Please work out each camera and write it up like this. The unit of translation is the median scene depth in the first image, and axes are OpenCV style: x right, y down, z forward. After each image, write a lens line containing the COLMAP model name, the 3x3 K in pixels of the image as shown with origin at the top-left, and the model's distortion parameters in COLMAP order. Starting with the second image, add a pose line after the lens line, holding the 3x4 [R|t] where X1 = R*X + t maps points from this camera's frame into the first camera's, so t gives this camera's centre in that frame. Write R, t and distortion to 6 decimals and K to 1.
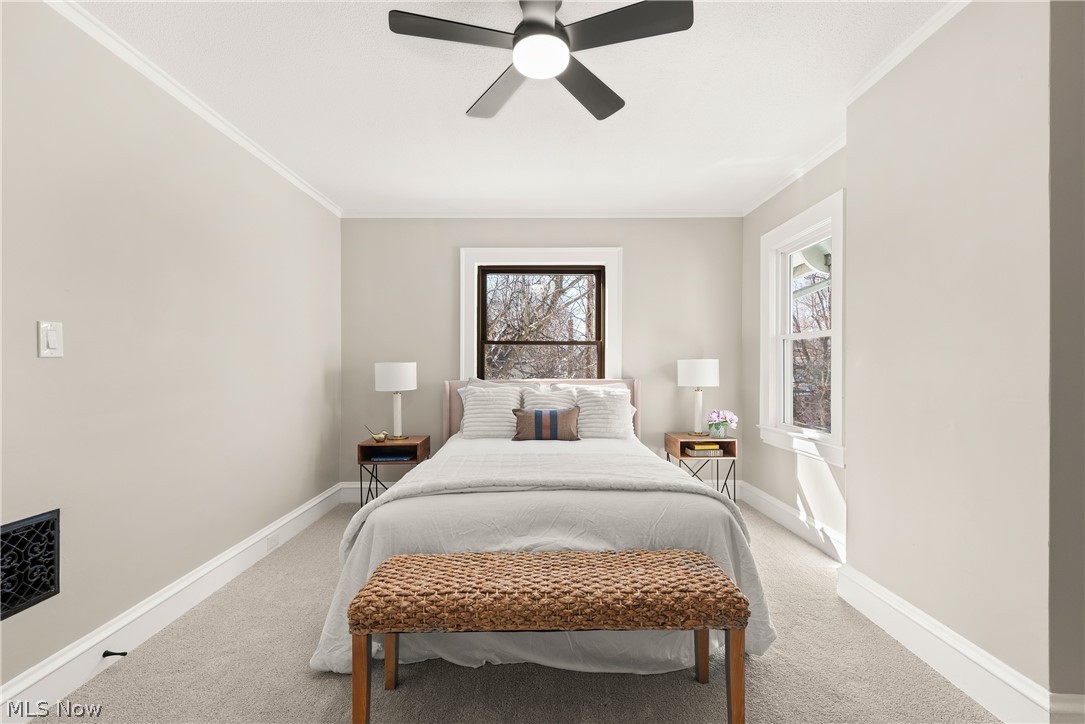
lens RADIAL K [[460.6, 0, 540.3], [0, 460.6, 365.6], [0, 0, 1]] dist [0.014467, -0.008923]
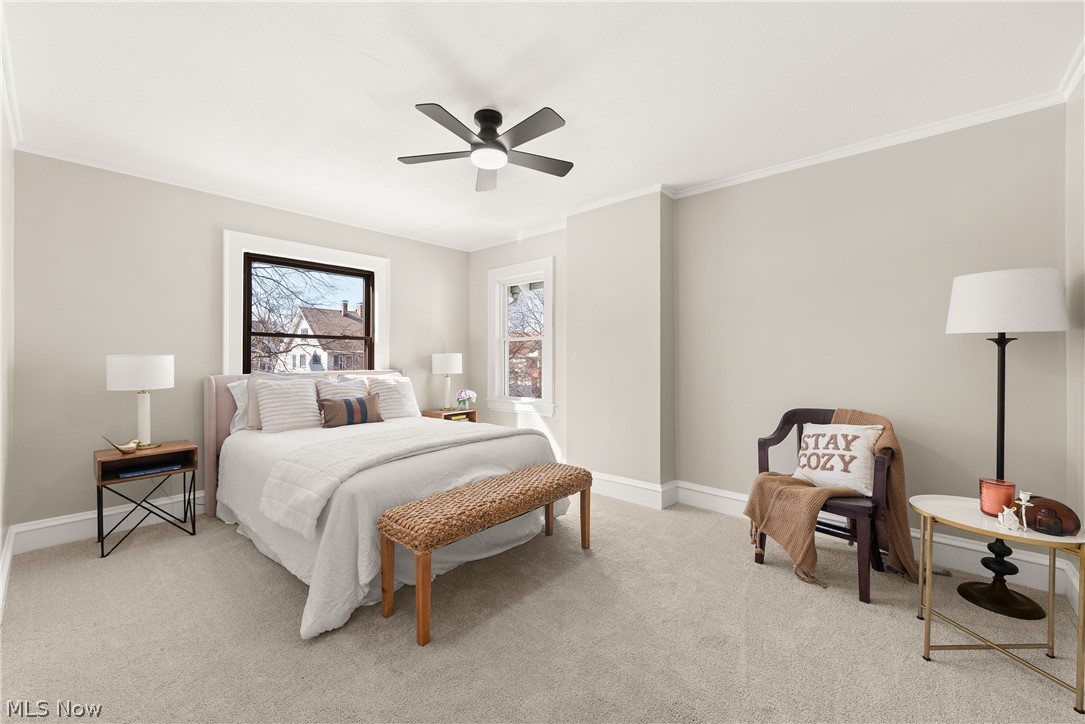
lens RADIAL K [[430.5, 0, 545.3], [0, 430.5, 357.2], [0, 0, 1]] dist [-0.000290, -0.000396]
pose [[0.663654, -0.000181, 0.748040, -0.430421], [0.002891, 0.999993, -0.002323, 0.001151], [-0.748034, 0.003704, 0.663650, -0.042342]]
